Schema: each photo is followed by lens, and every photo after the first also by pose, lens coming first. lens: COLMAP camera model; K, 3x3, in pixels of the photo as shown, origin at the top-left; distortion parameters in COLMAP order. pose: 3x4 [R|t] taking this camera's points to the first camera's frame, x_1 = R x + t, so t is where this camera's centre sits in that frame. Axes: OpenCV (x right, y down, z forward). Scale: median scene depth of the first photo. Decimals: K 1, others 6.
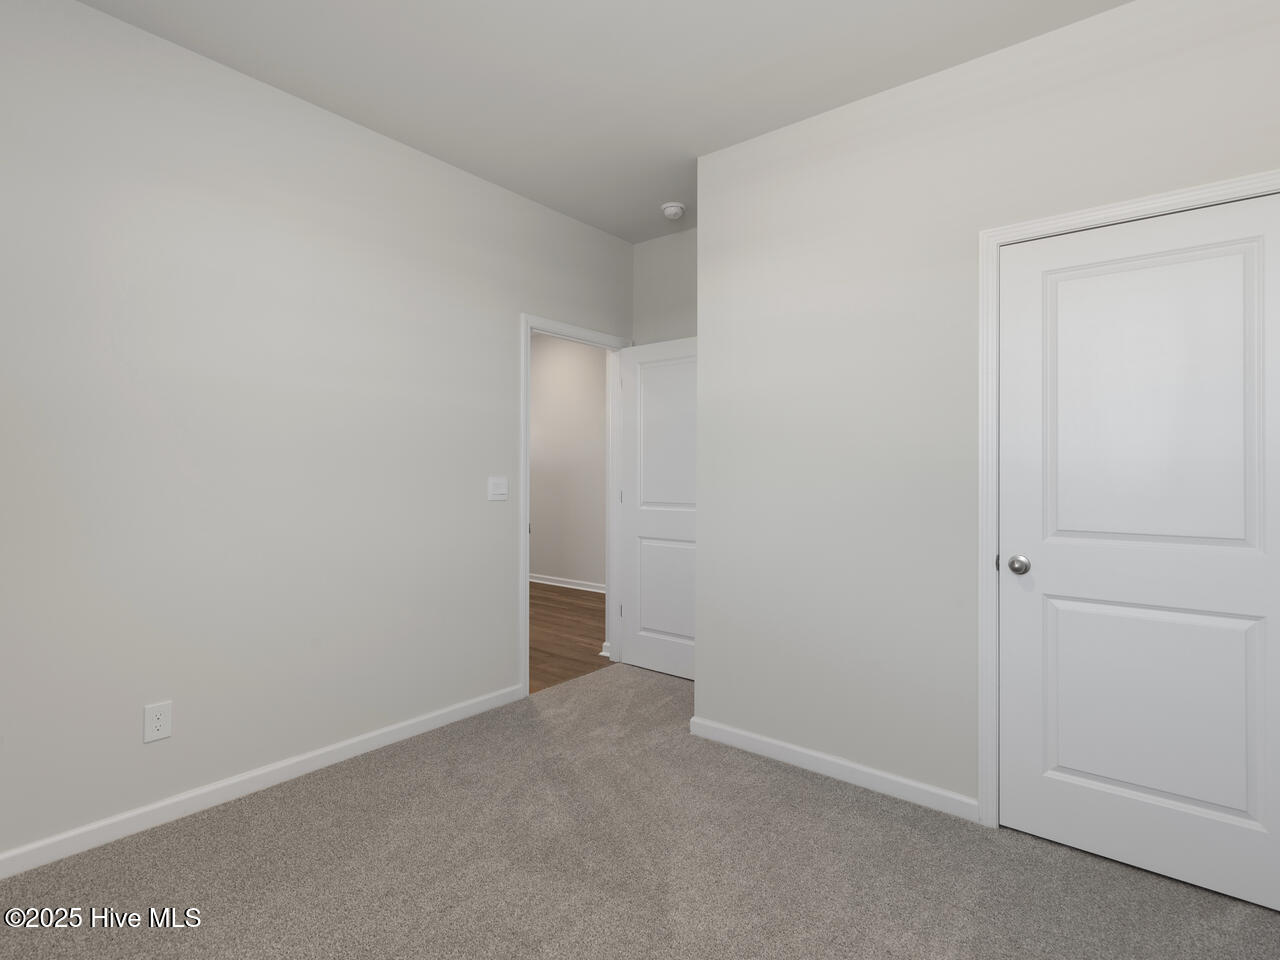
lens RADIAL K [[649.3, 0, 645.3], [0, 649.3, 477.9], [0, 0, 1]] dist [-0.001022, 0.000440]
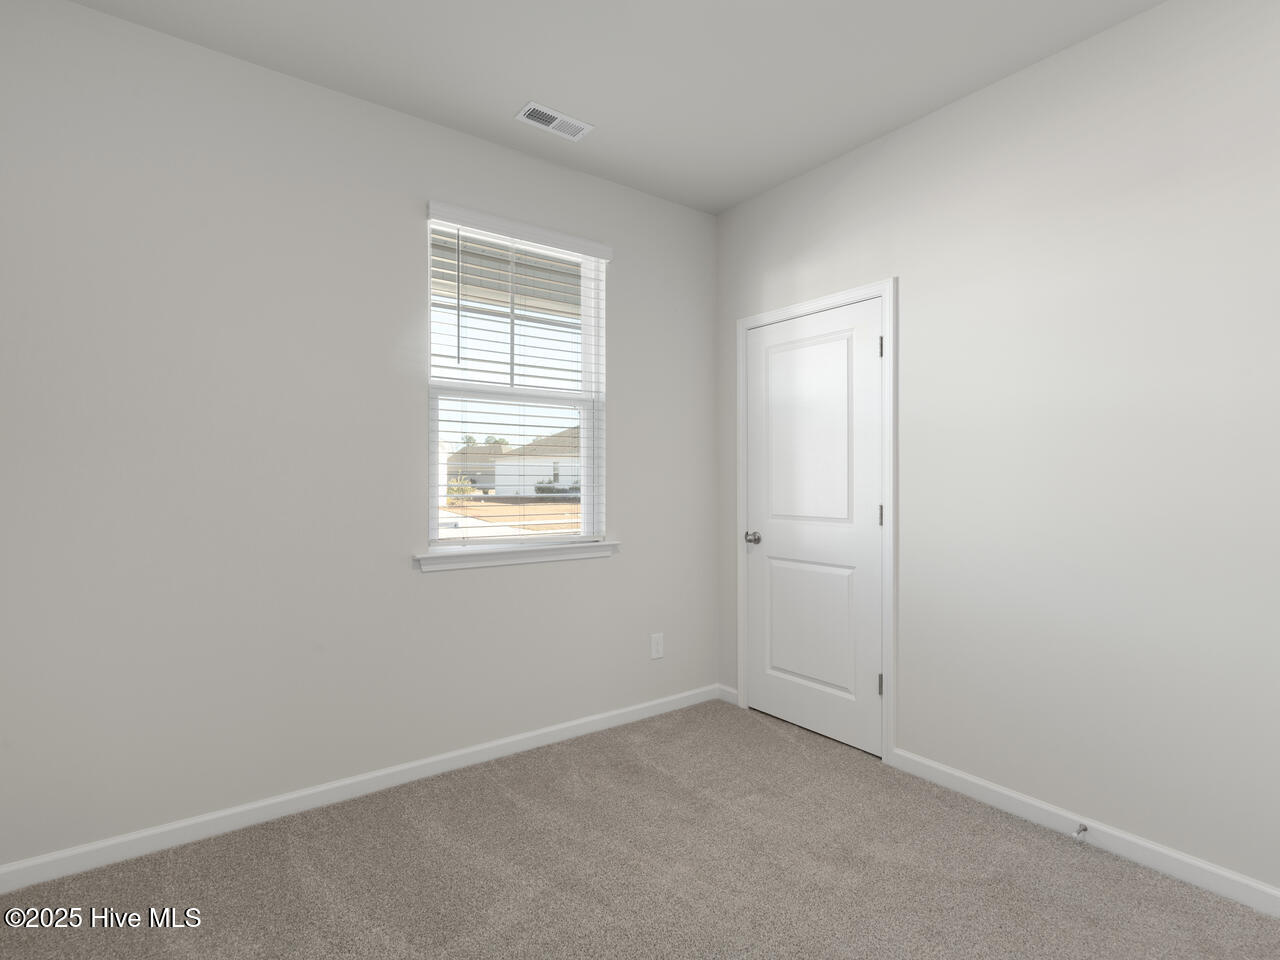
lens RADIAL K [[649.3, 0, 634.9], [0, 649.3, 489.8], [0, 0, 1]] dist [-0.001022, 0.000440]
pose [[0.966635, -0.004843, -0.256111, 0.710897], [0.006358, 0.999967, 0.005089, 0.011152], [0.256077, -0.006548, 0.966634, -0.579350]]
